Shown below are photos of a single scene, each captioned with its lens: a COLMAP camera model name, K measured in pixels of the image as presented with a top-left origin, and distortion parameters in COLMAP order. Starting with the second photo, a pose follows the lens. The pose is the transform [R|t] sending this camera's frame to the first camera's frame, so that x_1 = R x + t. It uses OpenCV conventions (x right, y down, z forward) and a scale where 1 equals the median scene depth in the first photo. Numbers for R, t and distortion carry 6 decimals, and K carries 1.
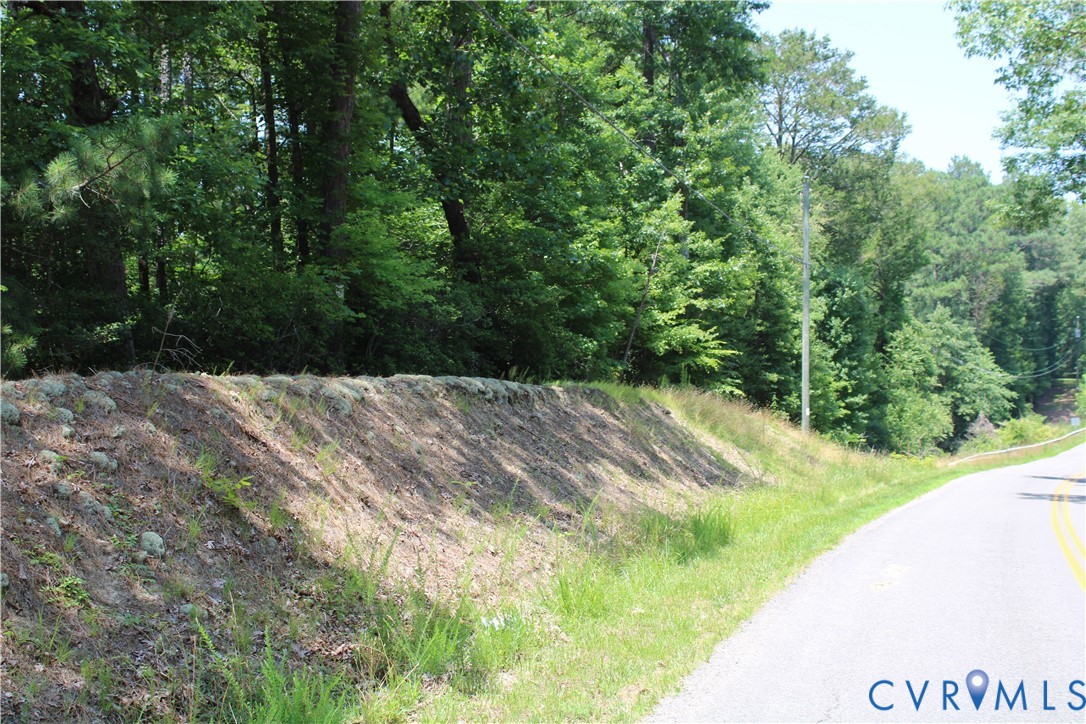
lens RADIAL K [[1538.4, 0, 543.0], [0, 1538.4, 362.0], [0, 0, 1]] dist [-0.024861, 0.045466]
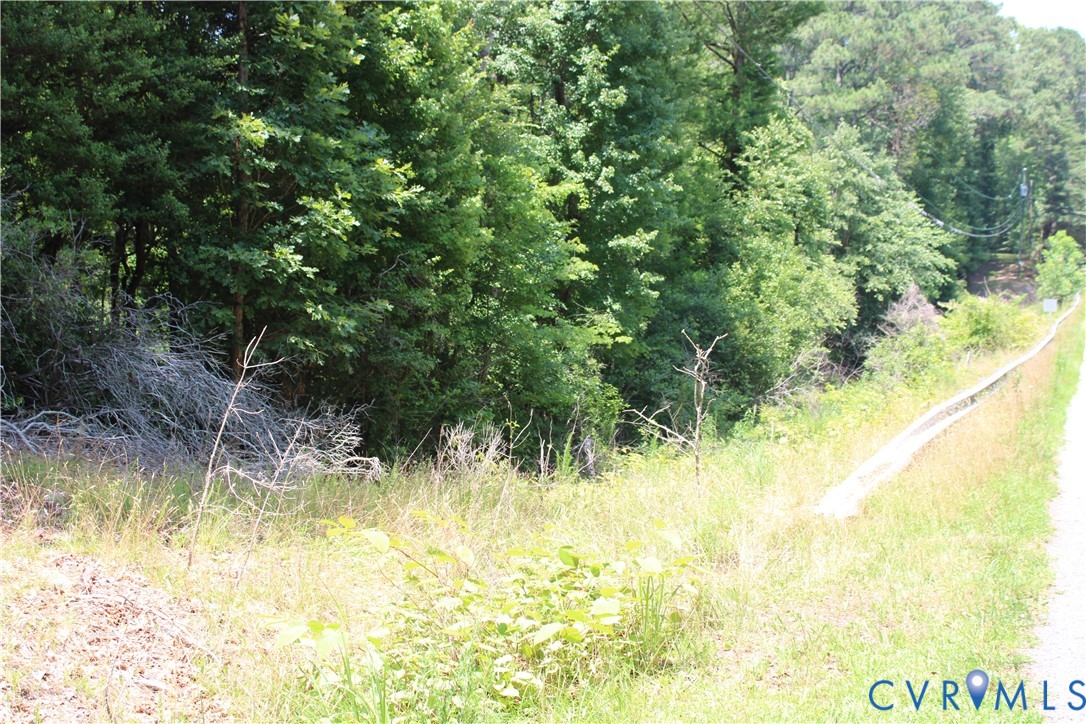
lens RADIAL K [[1538.4, 0, 543.0], [0, 1538.4, 362.0], [0, 0, 1]] dist [-0.024861, 0.045466]
pose [[0.998179, 0.015187, 0.058372, 0.096655], [-0.019792, 0.996667, 0.079143, 0.015281], [-0.056975, -0.080154, 0.995153, 0.358882]]
